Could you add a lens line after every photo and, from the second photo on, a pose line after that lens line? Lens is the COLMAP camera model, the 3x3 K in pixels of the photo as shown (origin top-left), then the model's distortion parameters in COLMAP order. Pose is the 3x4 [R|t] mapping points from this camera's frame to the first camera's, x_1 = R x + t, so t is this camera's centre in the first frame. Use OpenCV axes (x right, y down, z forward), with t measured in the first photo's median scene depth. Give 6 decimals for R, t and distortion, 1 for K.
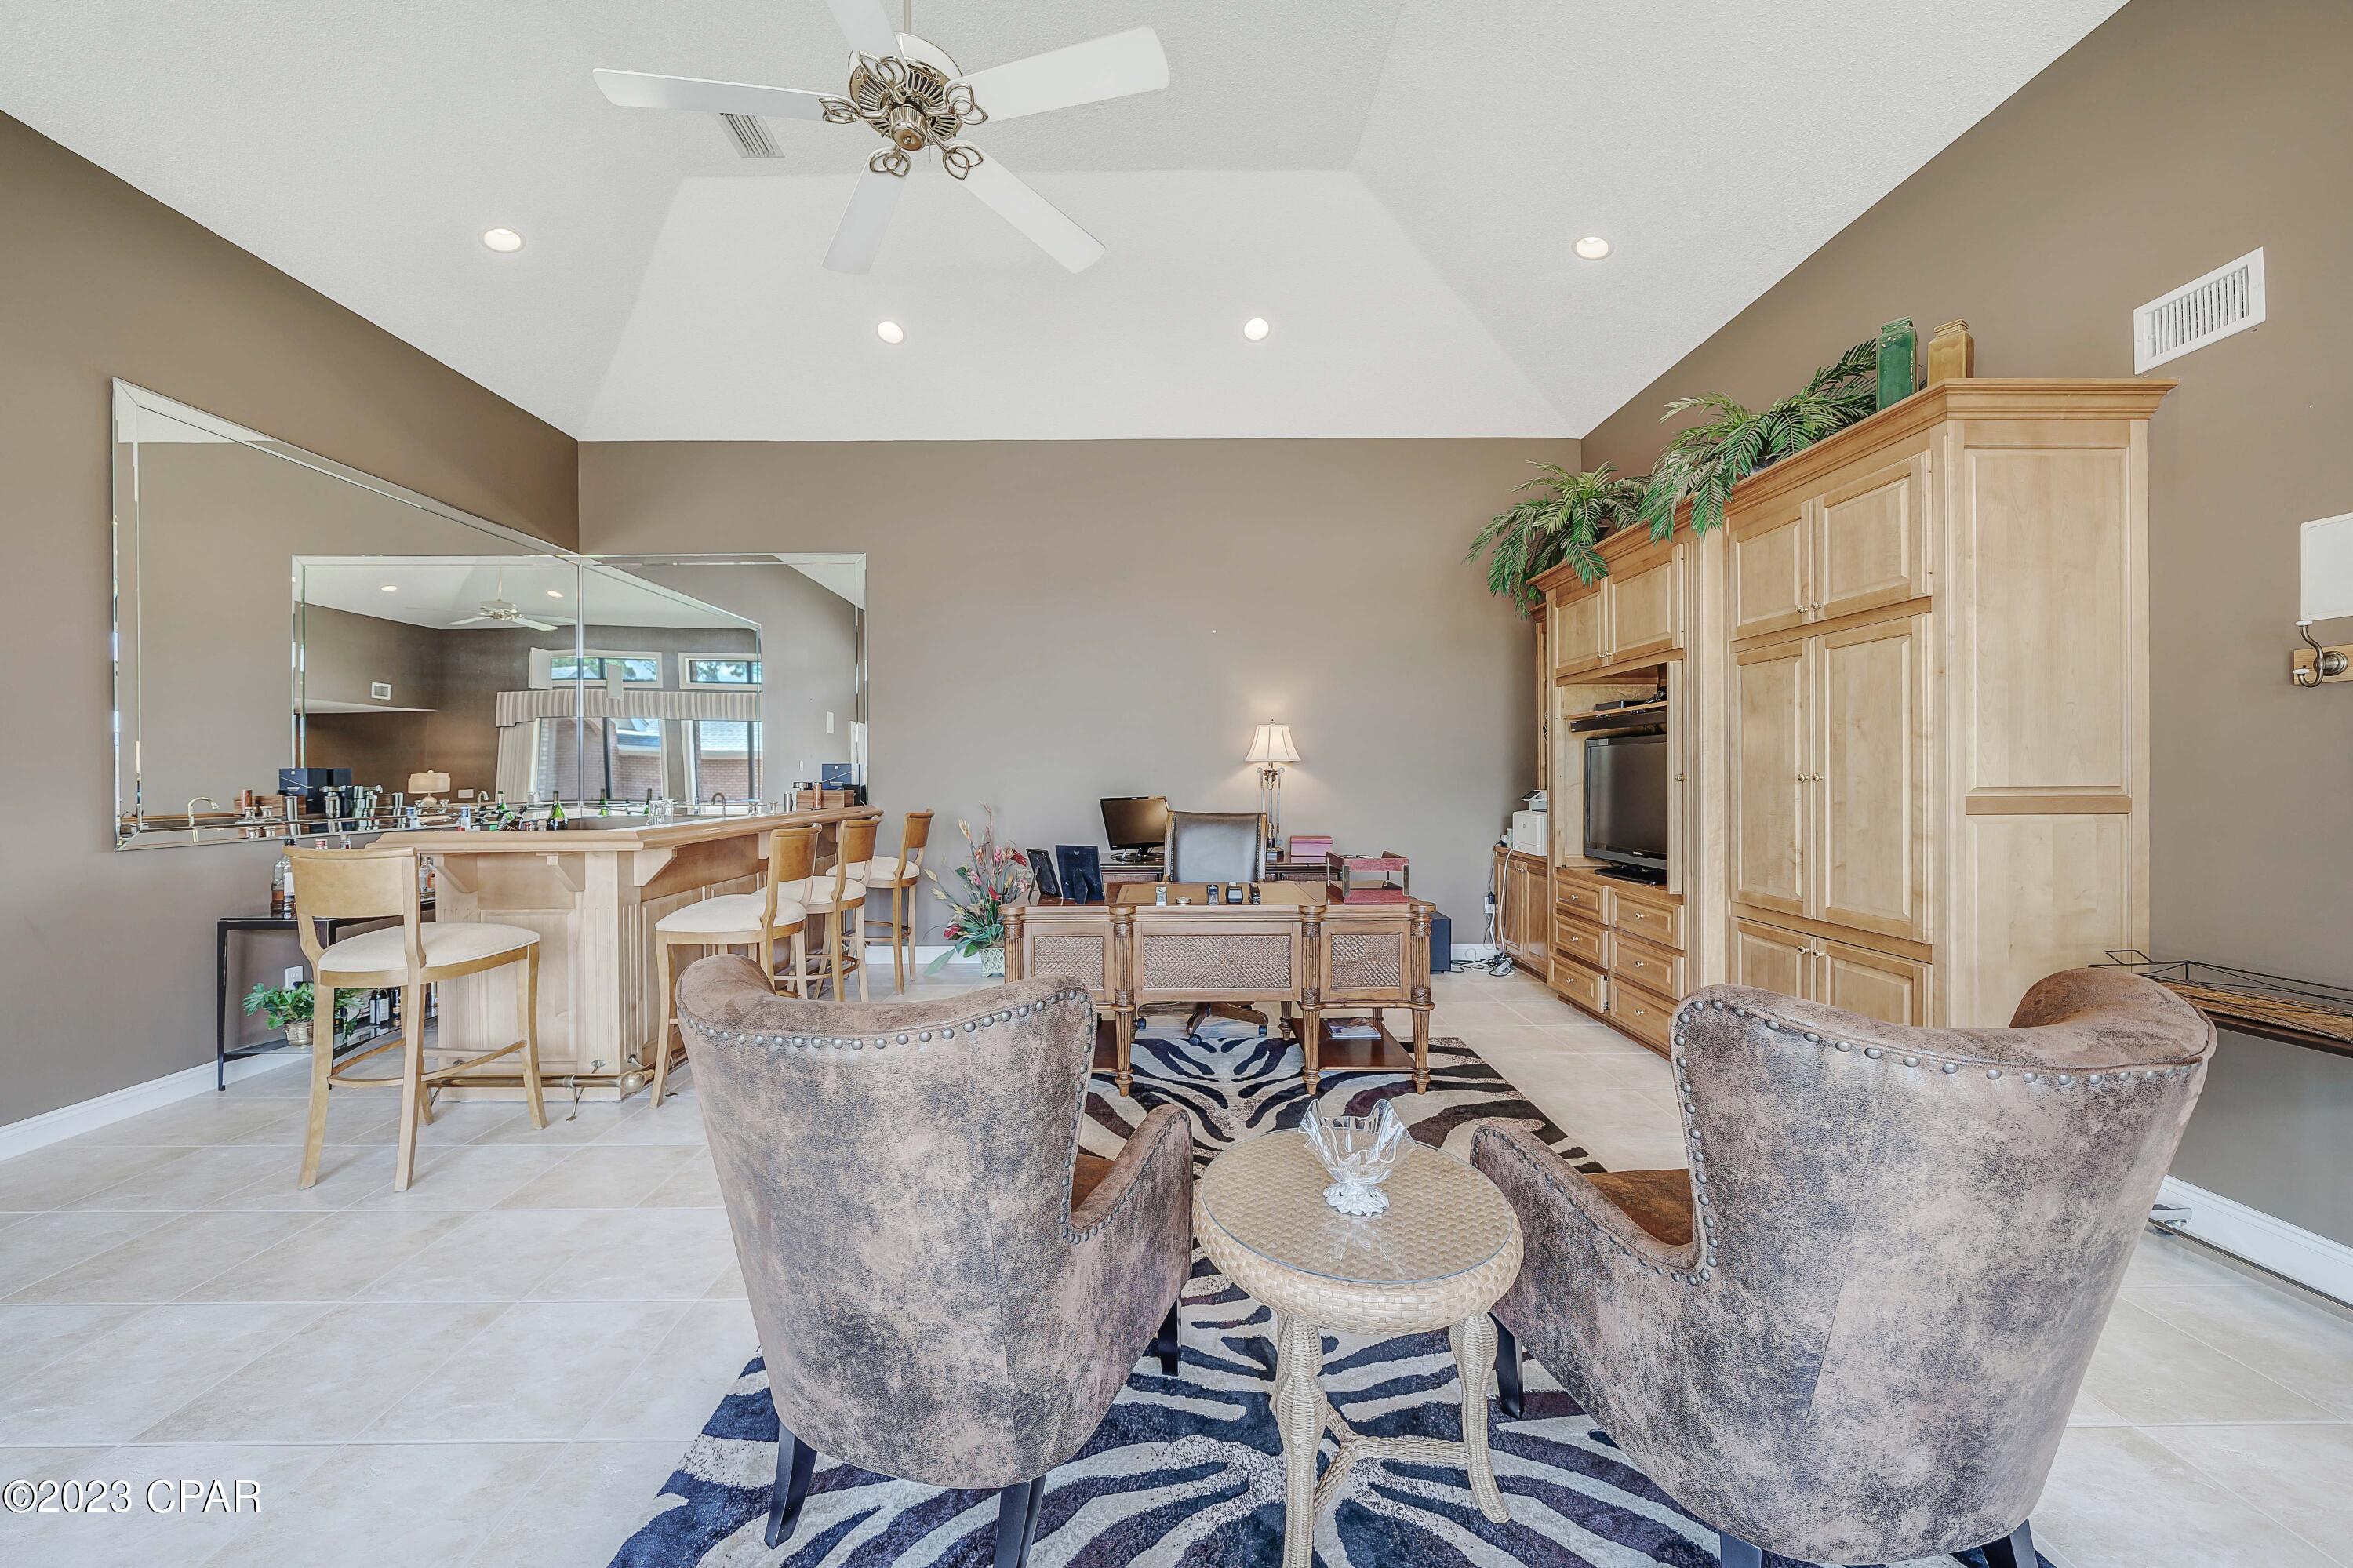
lens RADIAL K [[838.6, 0, 1158.3], [0, 838.6, 769.5], [0, 0, 1]] dist [0.001763, 0.000070]
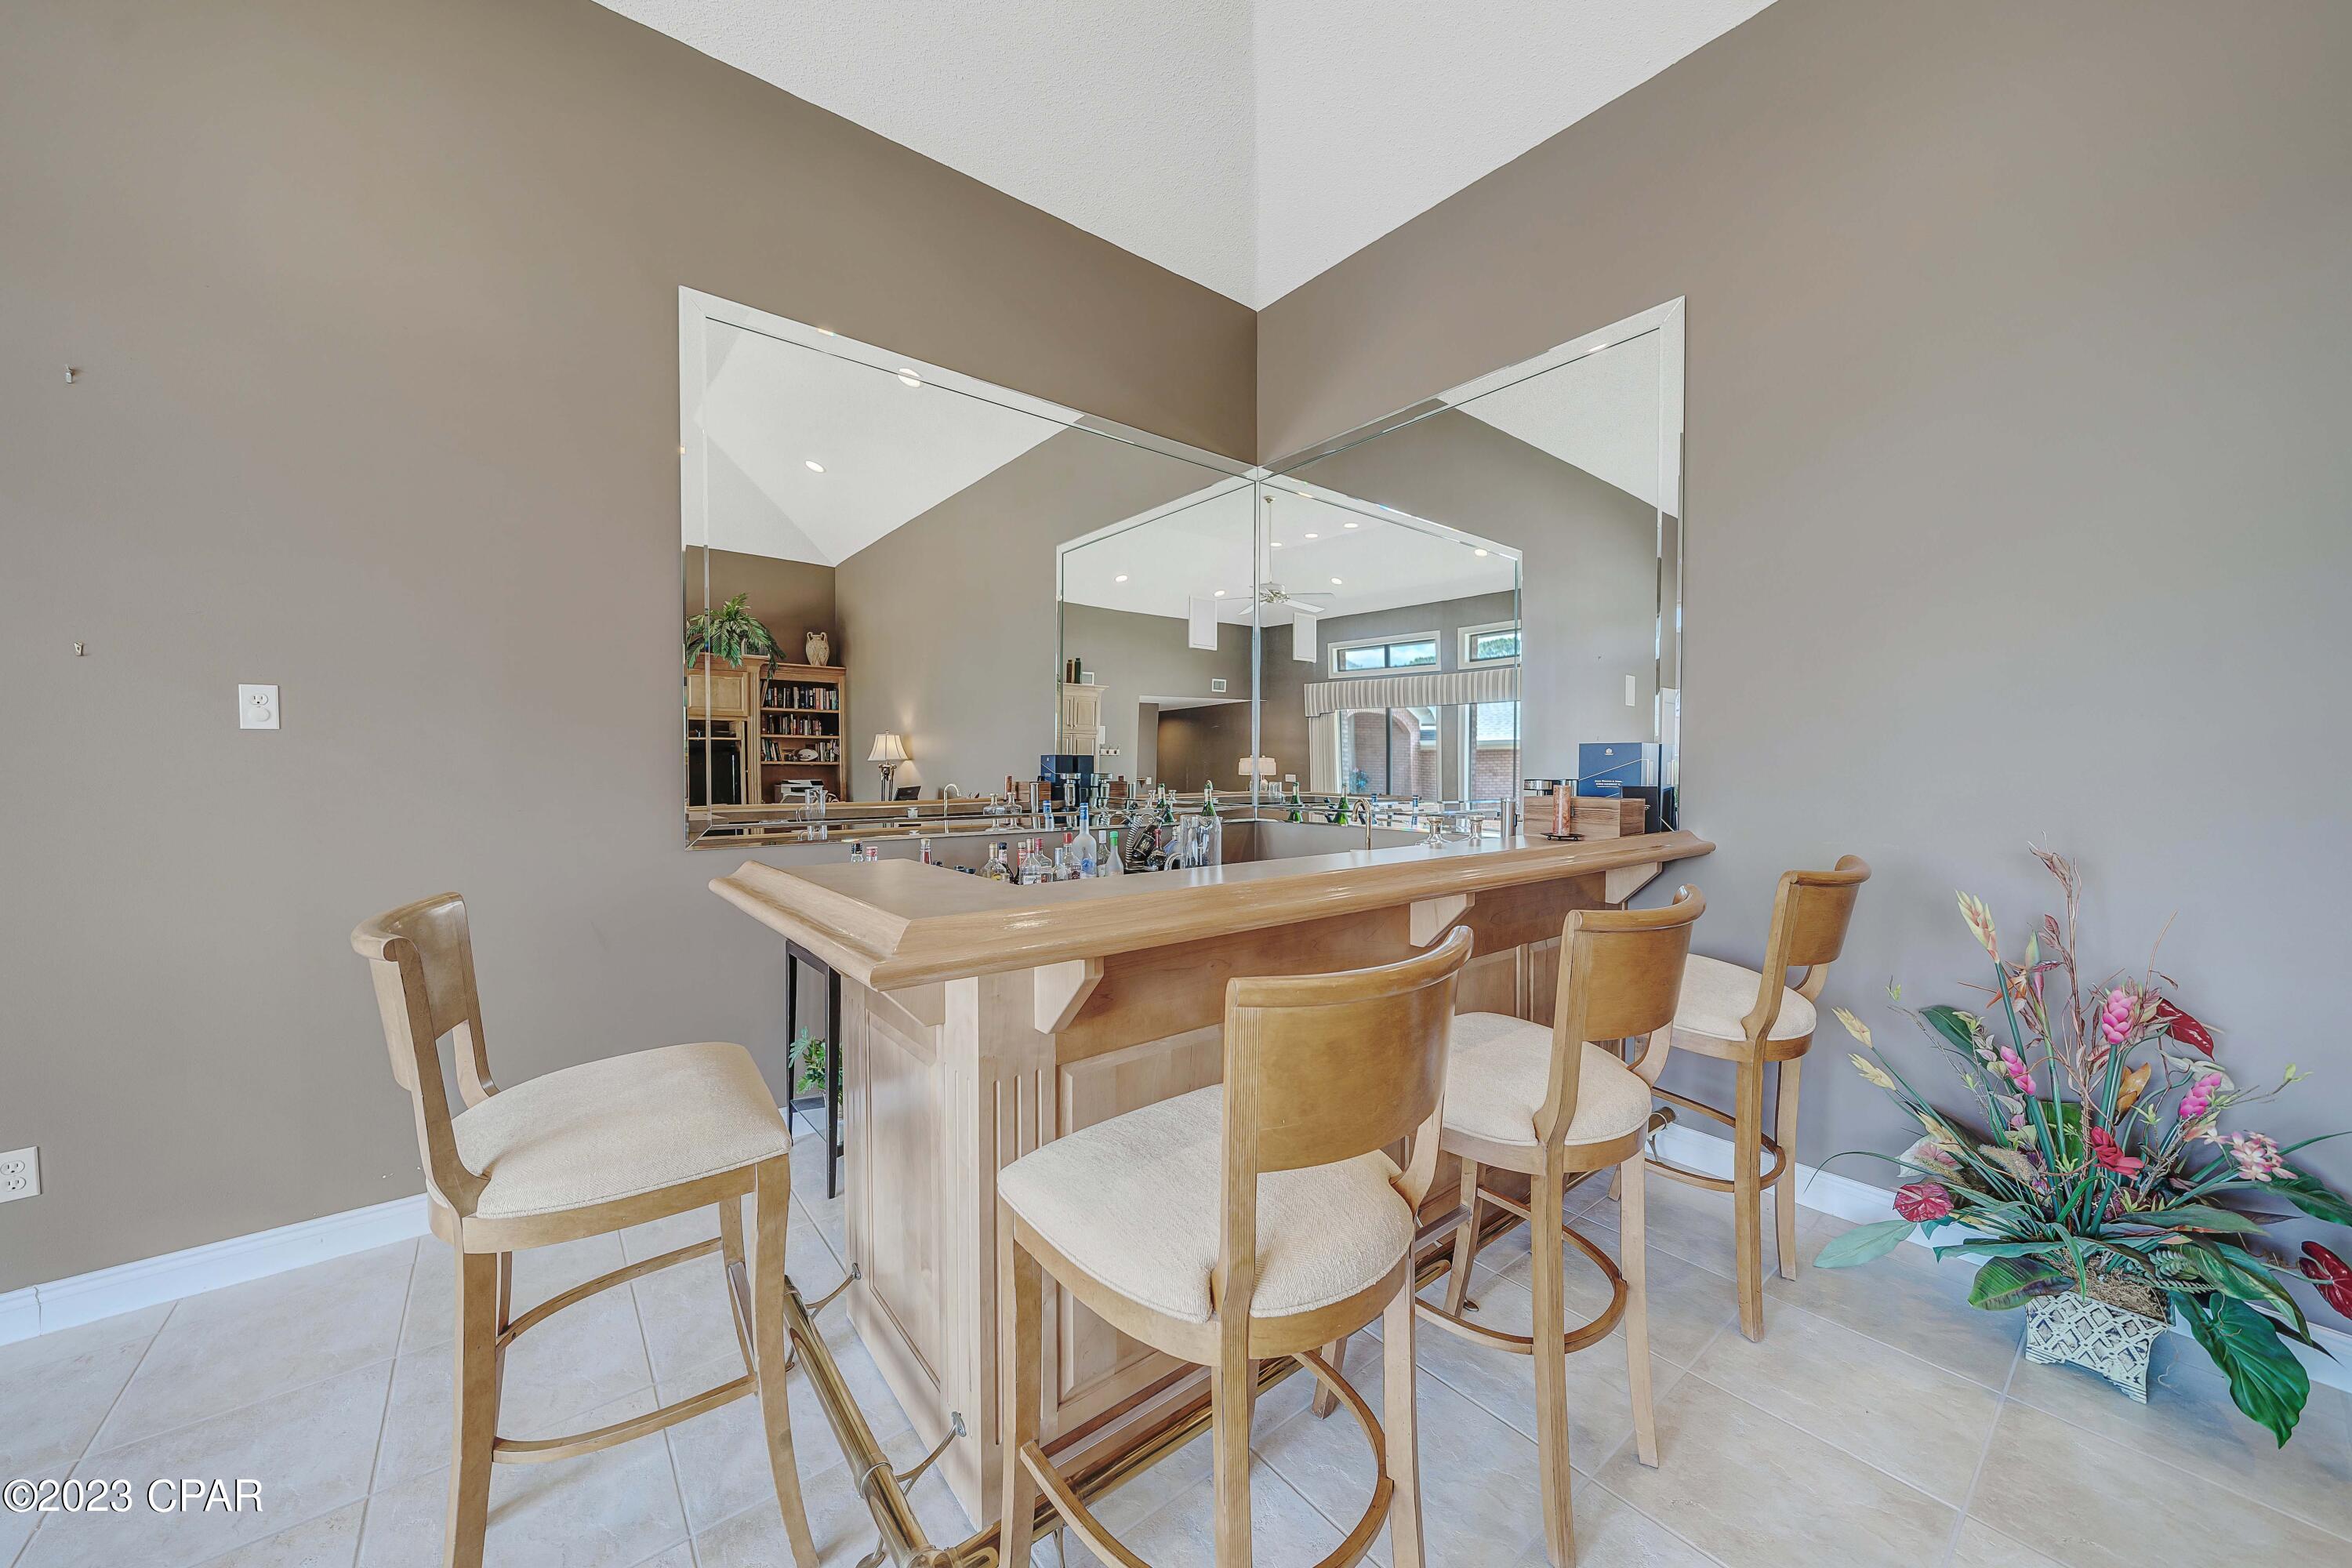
lens RADIAL K [[819.6, 0, 1164.0], [0, 819.6, 782.5], [0, 0, 1]] dist [0.002739, 0.000100]
pose [[0.615831, 0.023442, -0.787529, -0.166959], [-0.003445, 0.999628, 0.027062, 0.003973], [0.787871, -0.013952, 0.615683, 0.504153]]
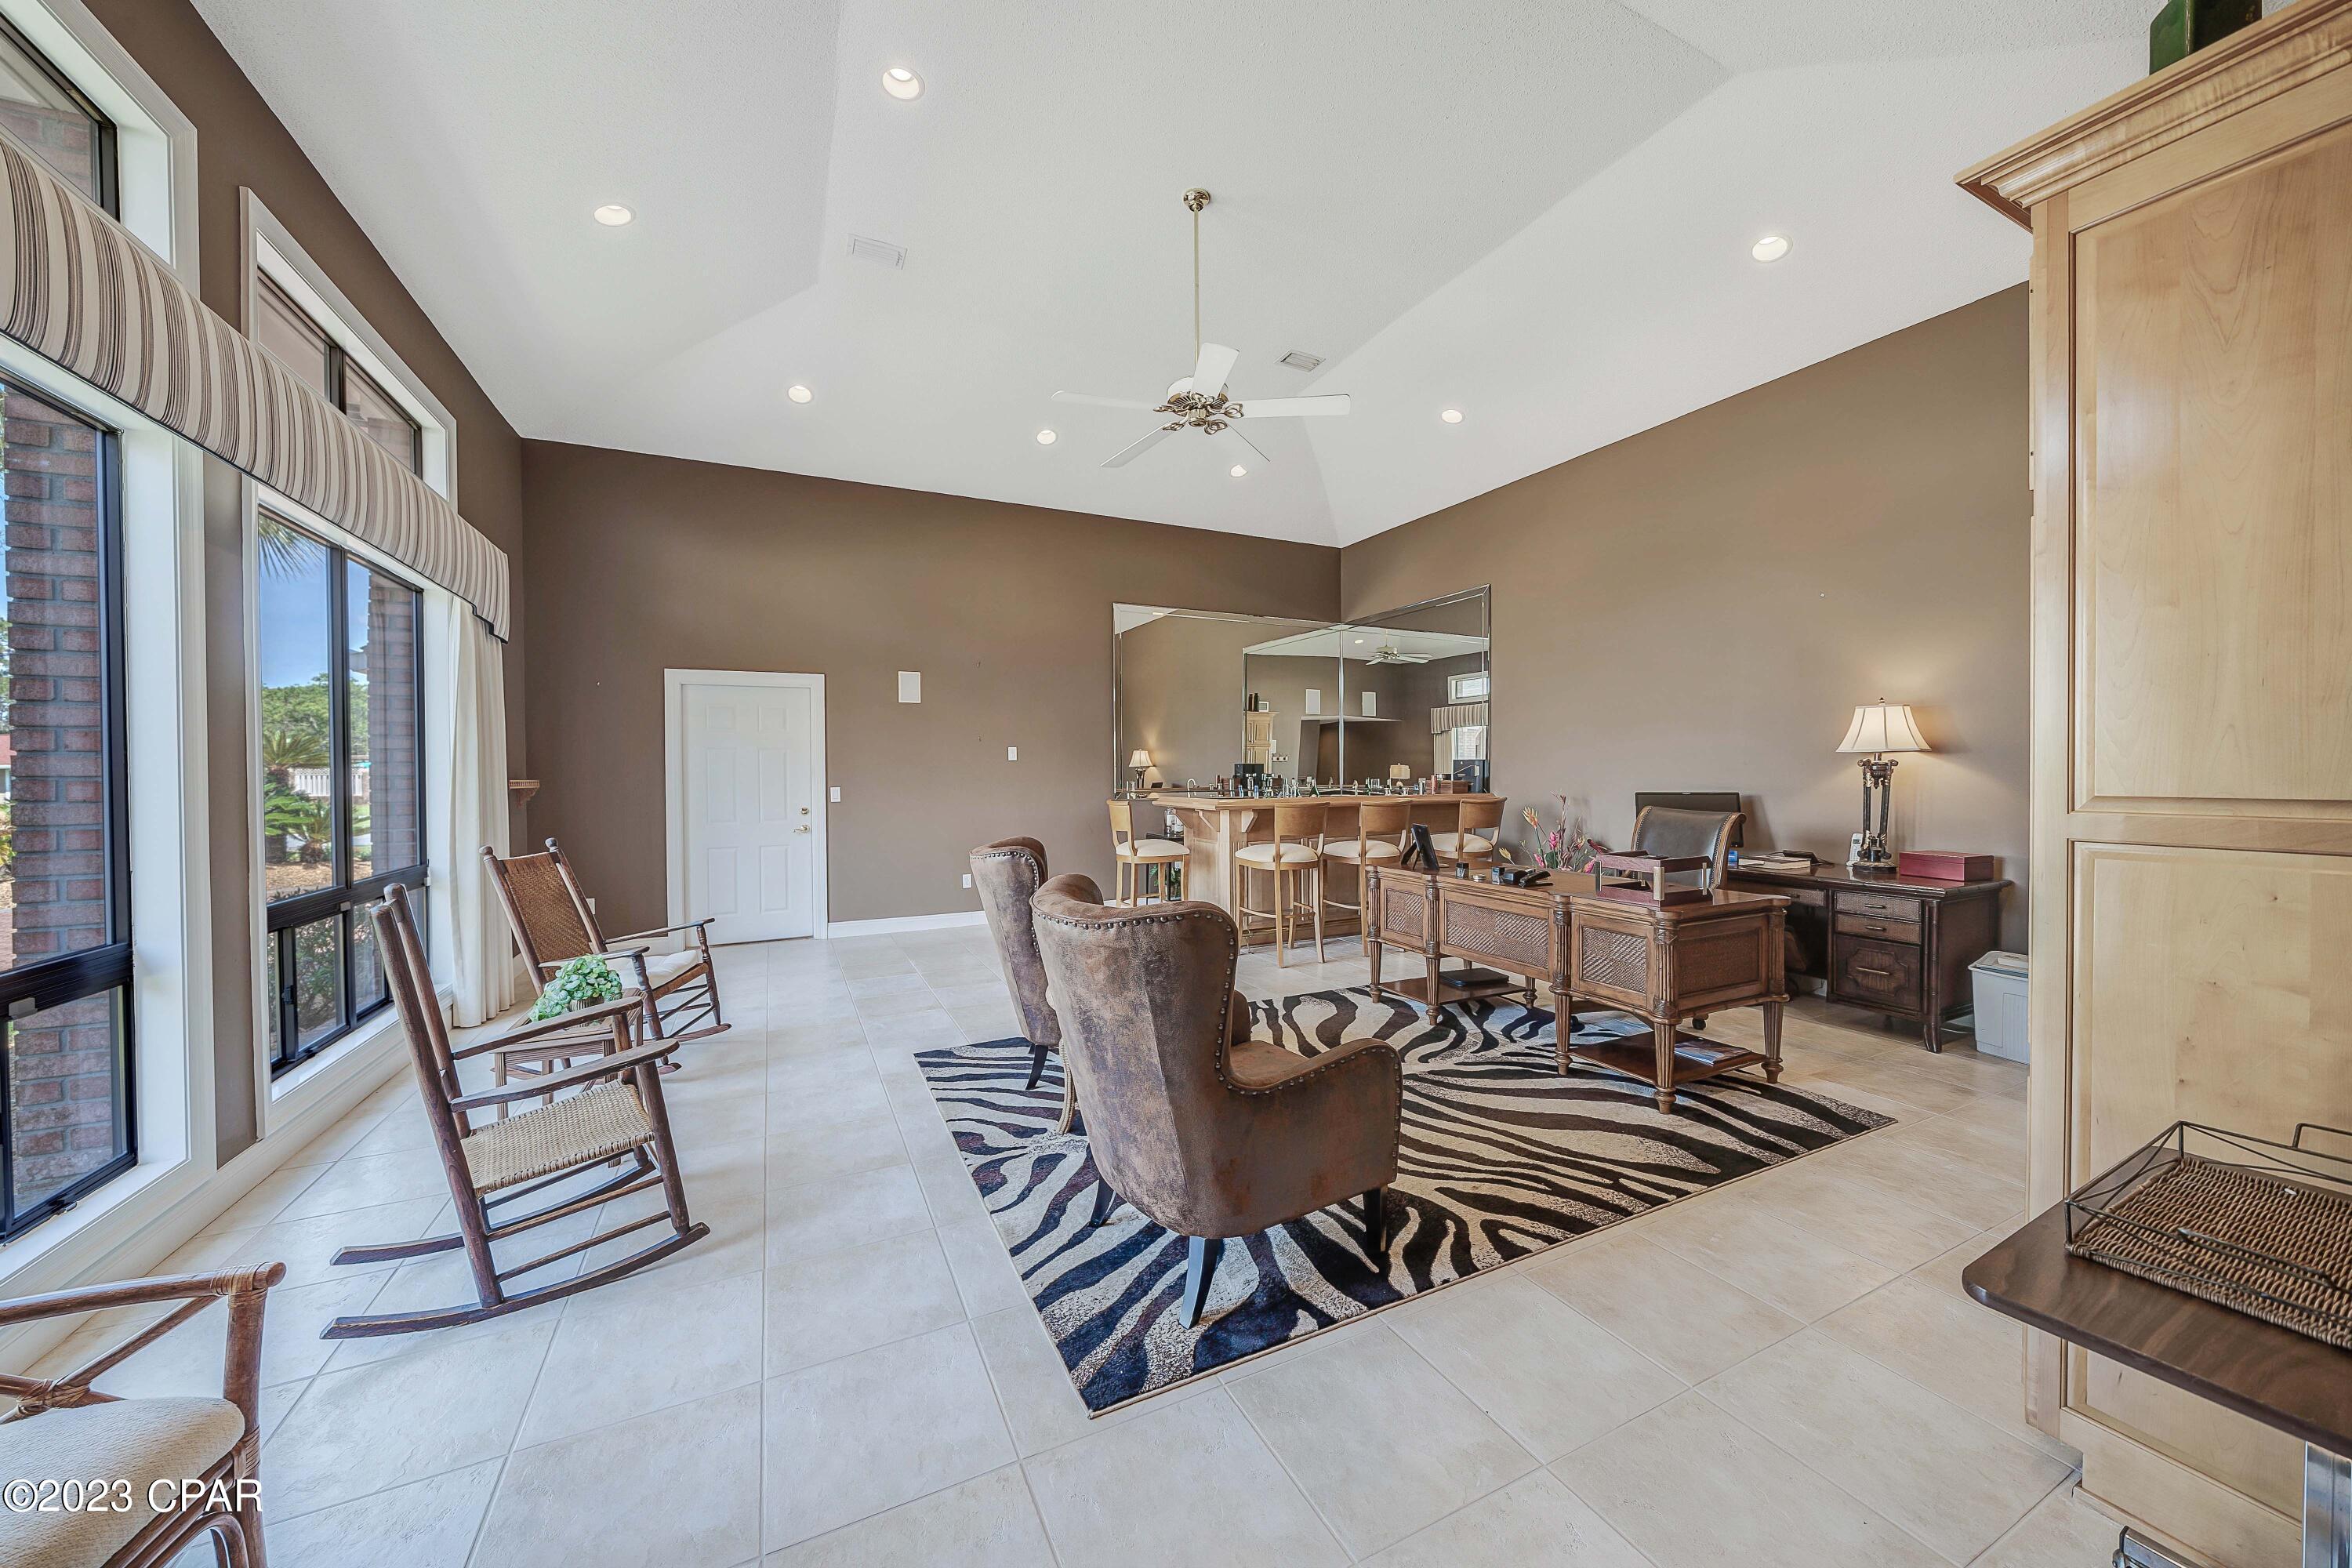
lens RADIAL K [[819.6, 0, 1164.0], [0, 819.6, 782.5], [0, 0, 1]] dist [0.002739, 0.000100]
pose [[0.428696, 0.019492, -0.903238, 0.548554], [0.003744, 0.999720, 0.023351, -0.003122], [0.903441, -0.013392, 0.428503, 0.068866]]
